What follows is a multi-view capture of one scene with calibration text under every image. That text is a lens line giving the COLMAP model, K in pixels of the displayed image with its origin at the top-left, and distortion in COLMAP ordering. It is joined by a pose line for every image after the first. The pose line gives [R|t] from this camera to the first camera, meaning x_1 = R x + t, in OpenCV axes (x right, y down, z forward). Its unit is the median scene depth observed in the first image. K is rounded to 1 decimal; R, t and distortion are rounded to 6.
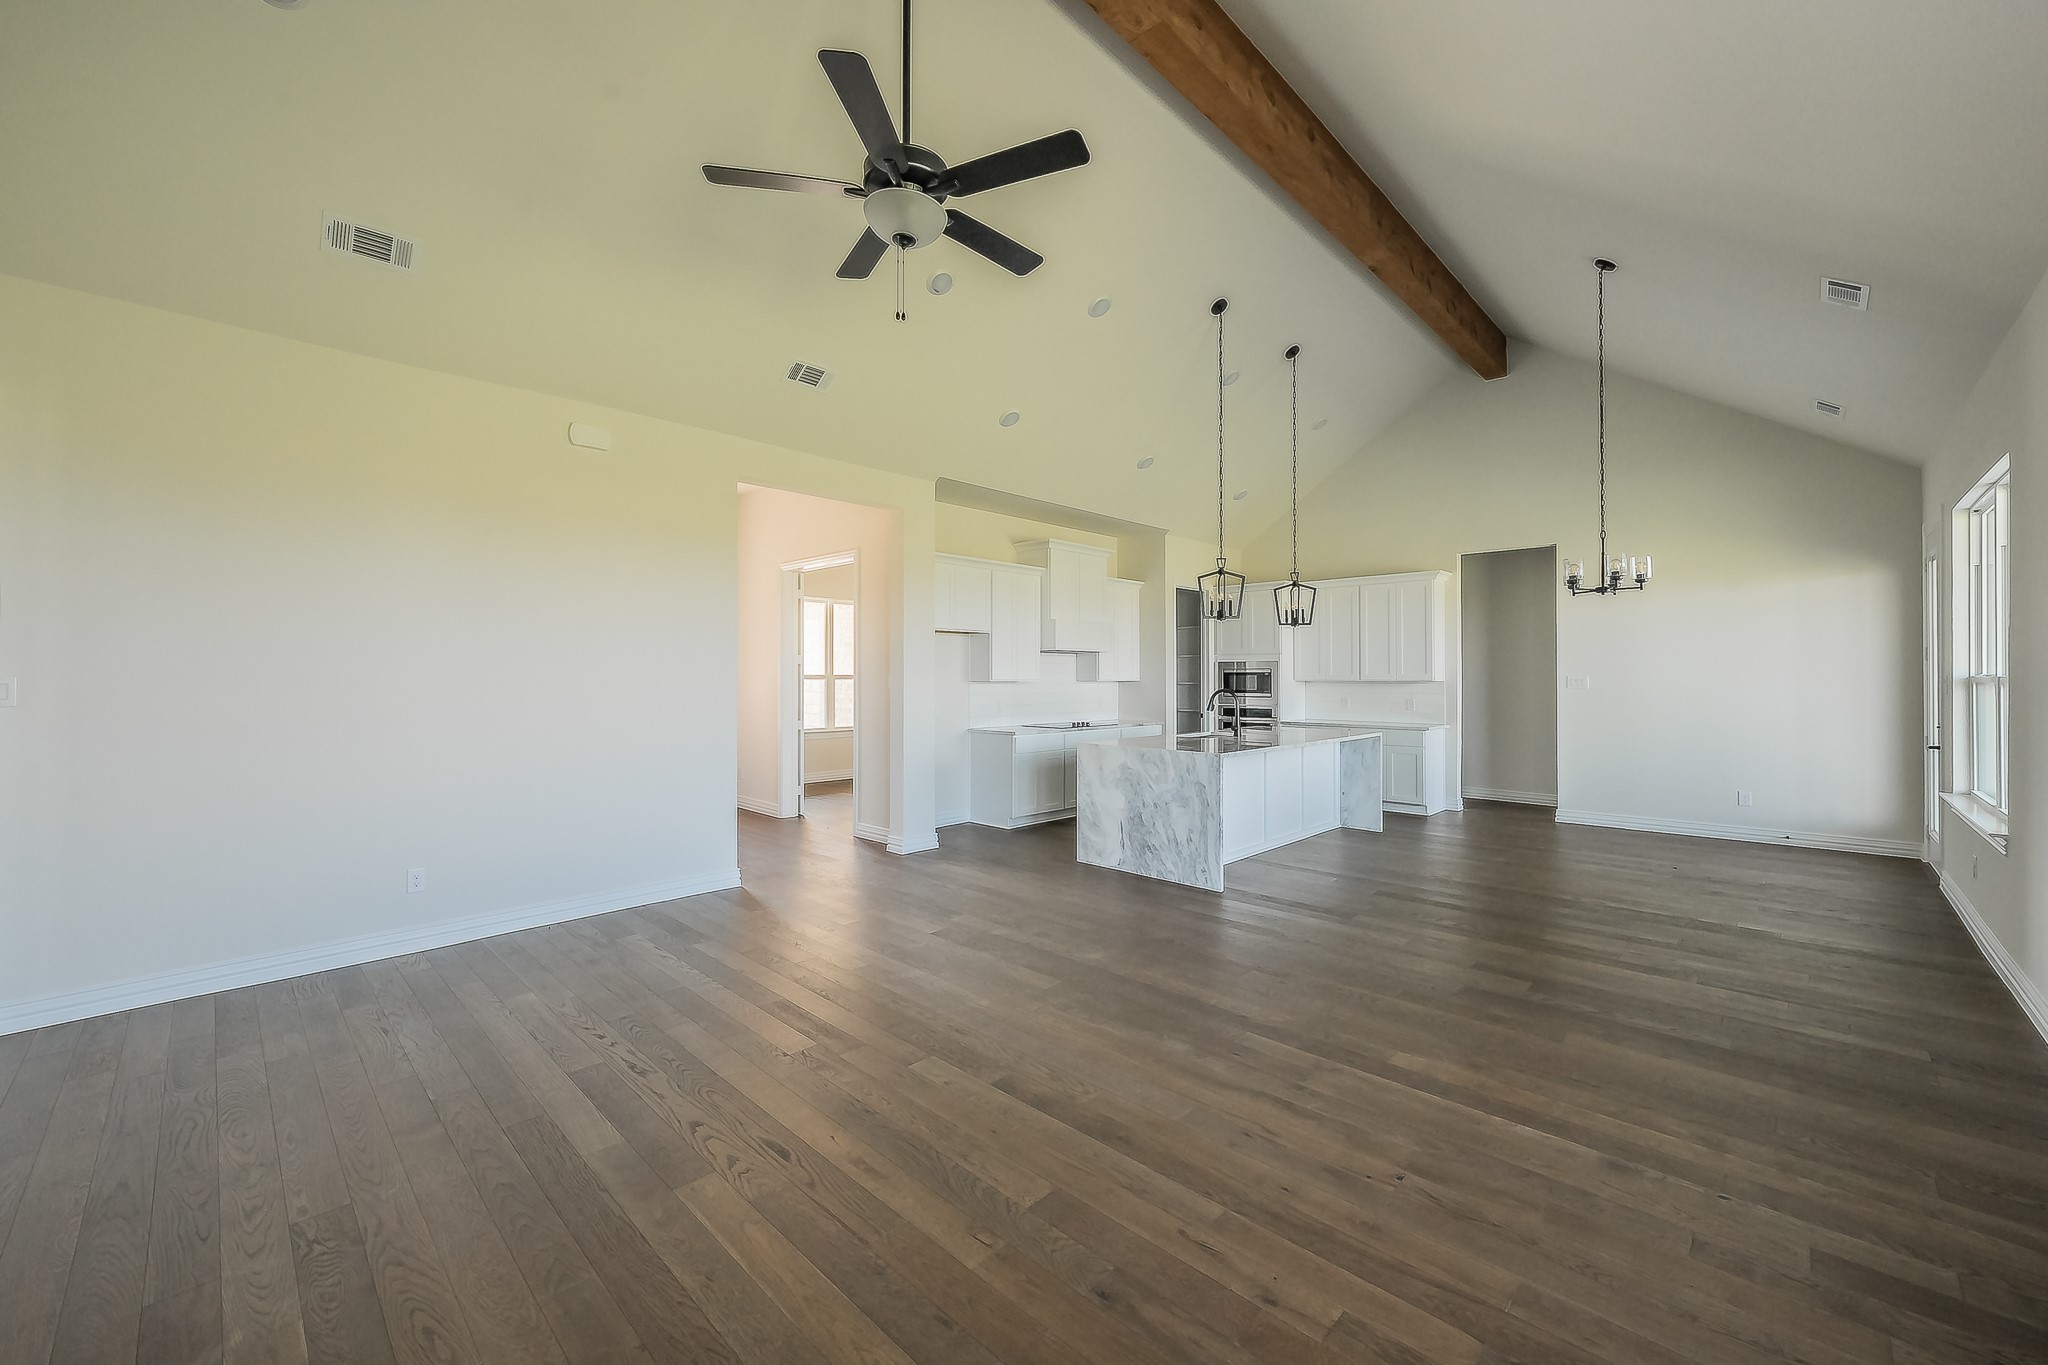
lens RADIAL K [[794.0, 0, 1014.5], [0, 794.0, 673.4], [0, 0, 1]] dist [0.001262, 0.000125]
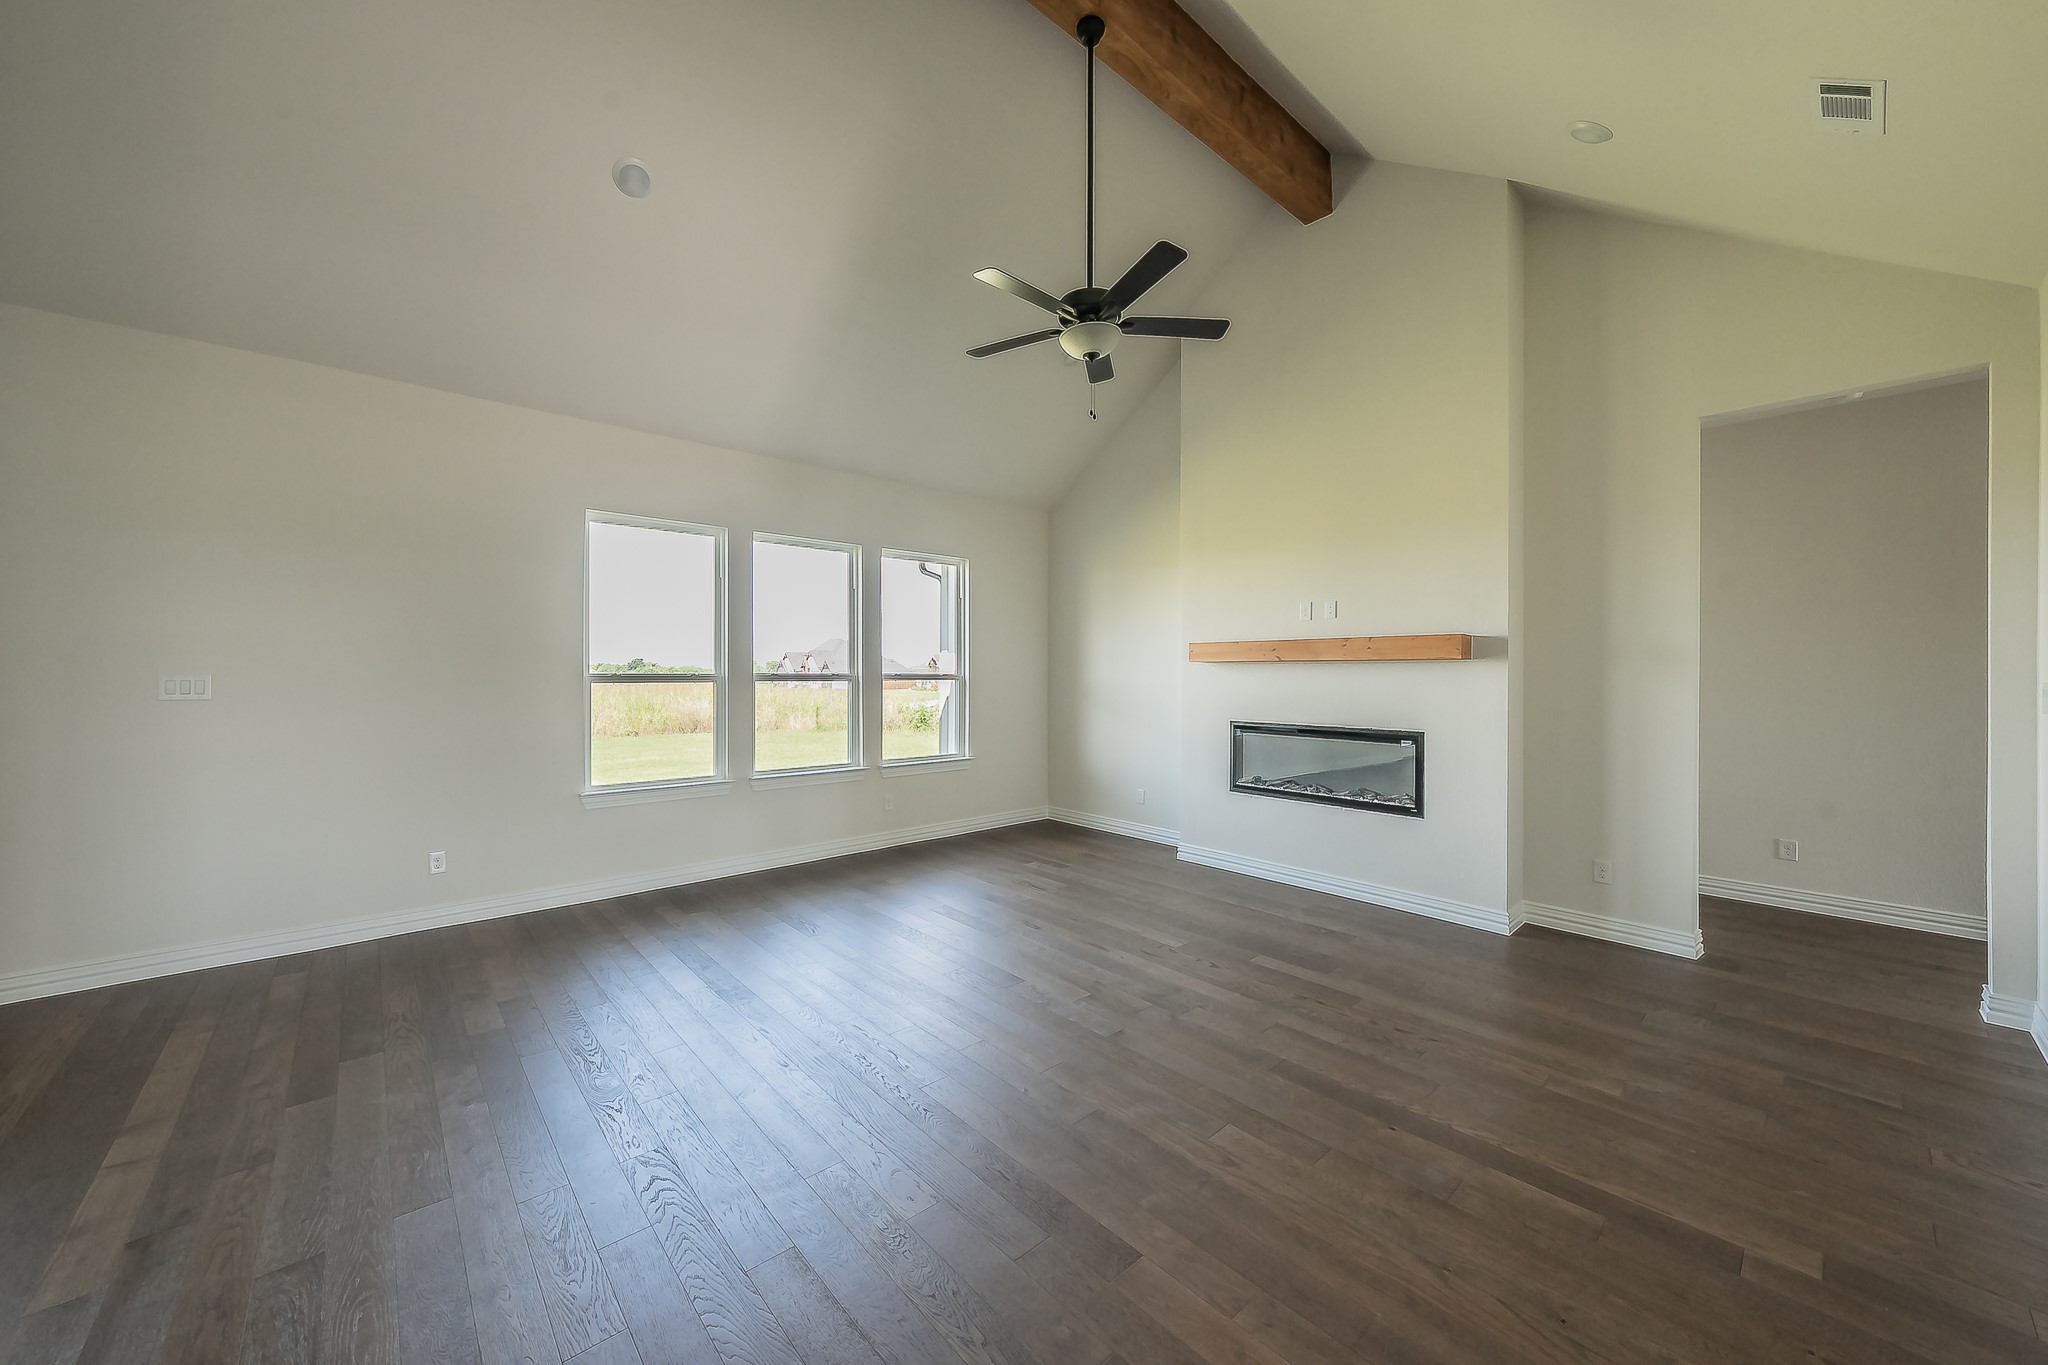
lens RADIAL K [[736.3, 0, 1019.3], [0, 736.3, 675.4], [0, 0, 1]] dist [-0.001103, -0.000018]
pose [[-0.997827, -0.000822, 0.065885, -0.048518], [-0.000766, 0.999999, 0.000873, -0.001136], [-0.065886, 0.000820, -0.997827, 1.078263]]
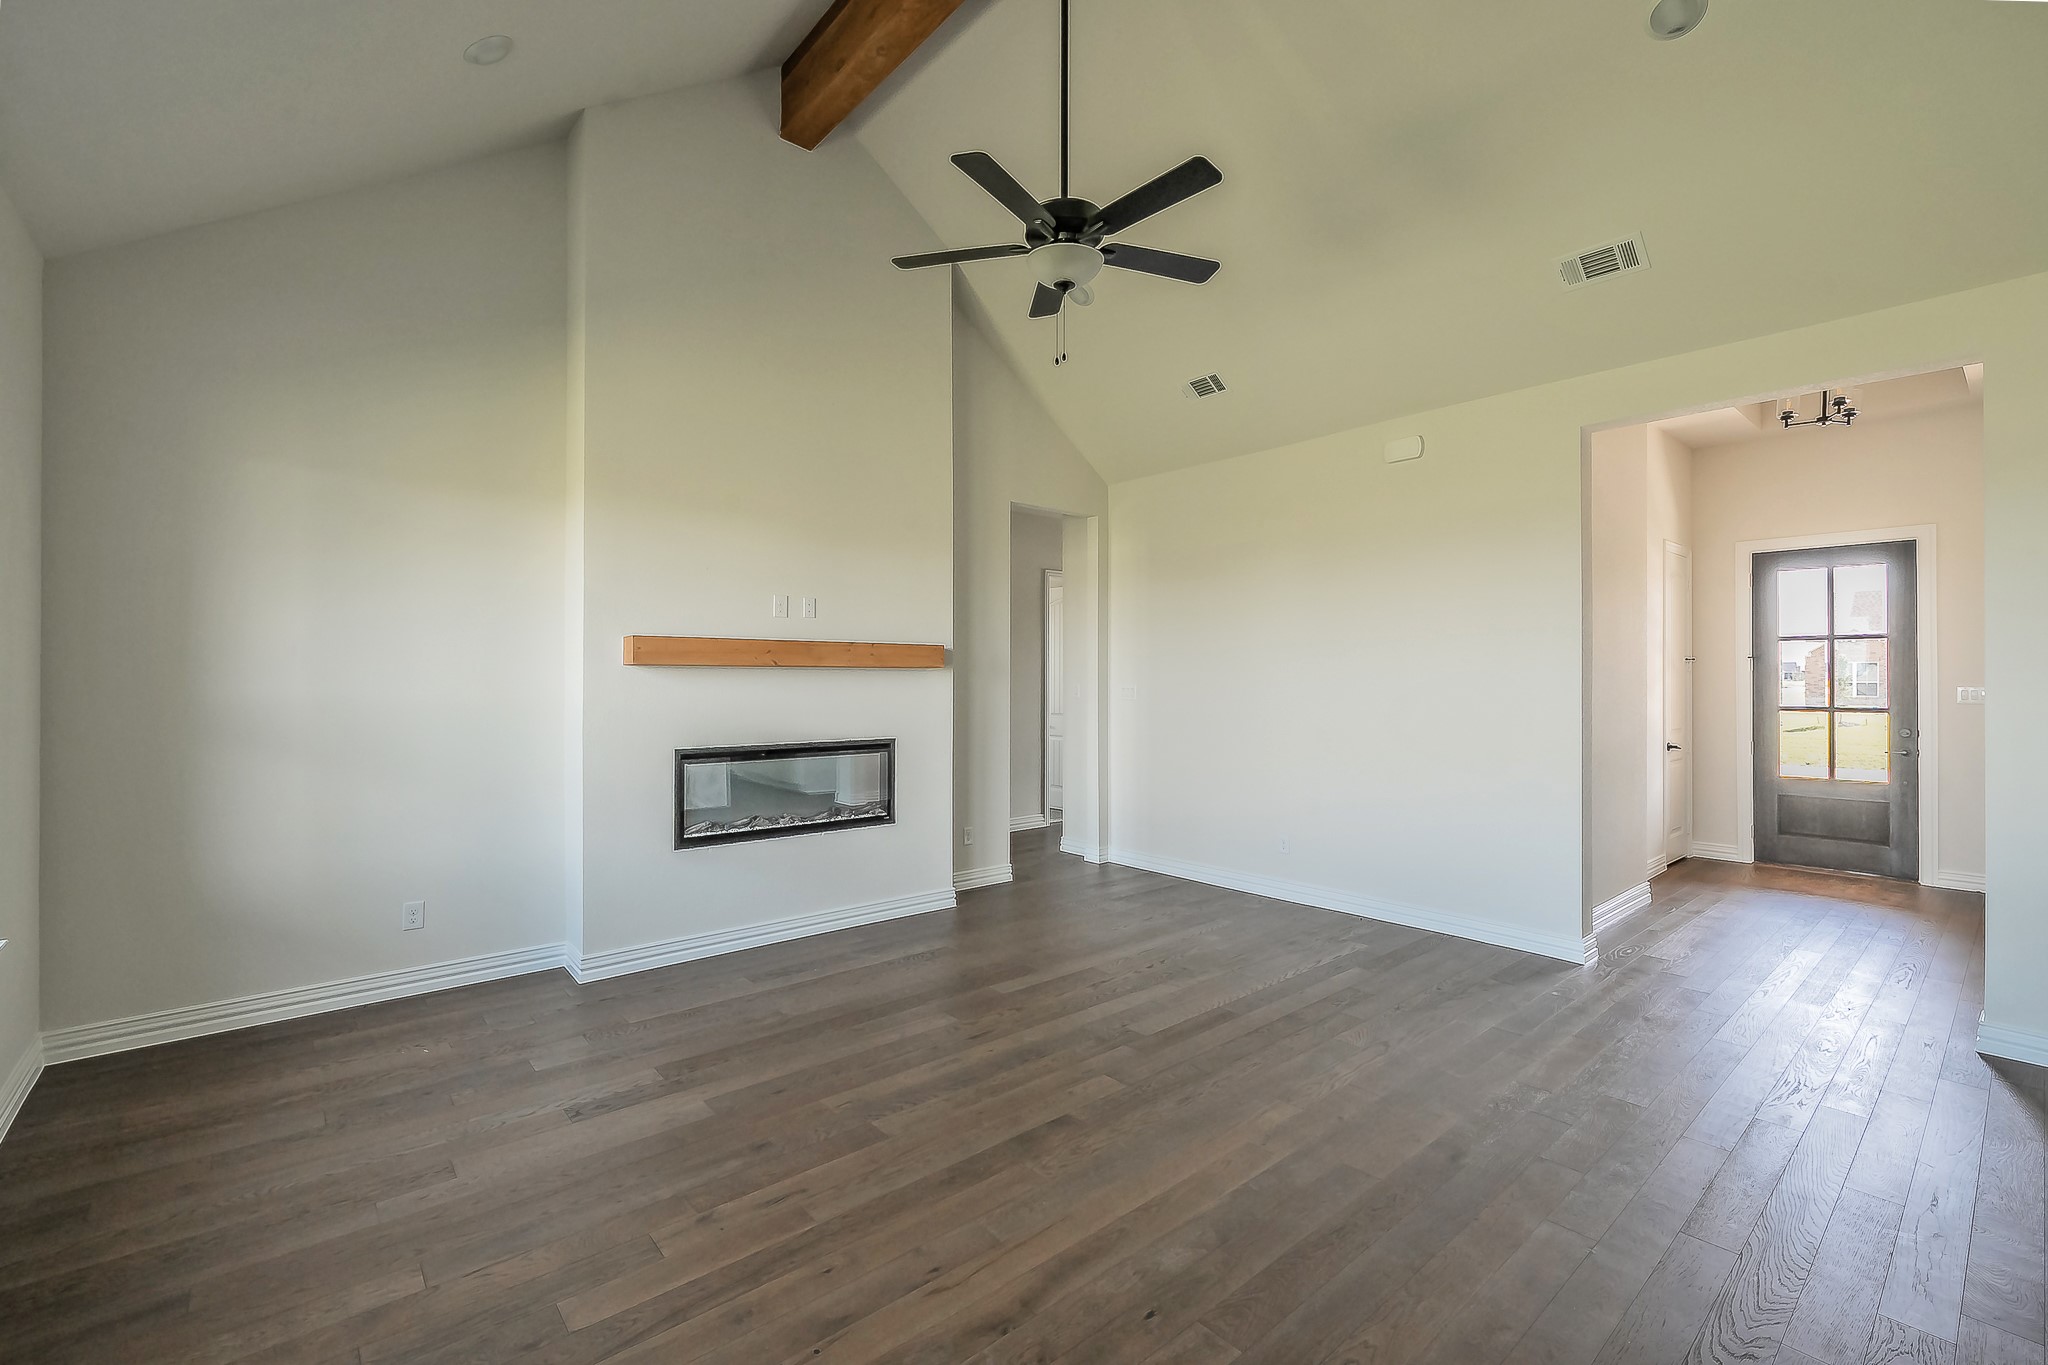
lens RADIAL K [[874.8, 0, 1024.0], [0, 874.8, 682.5], [0, 0, 1]] dist [0.000248, 0.000196]
pose [[-0.078427, 0.003559, -0.996914, 0.494961], [-0.000399, 0.999993, 0.003601, -0.004793], [0.996920, 0.000680, -0.078425, 0.494594]]
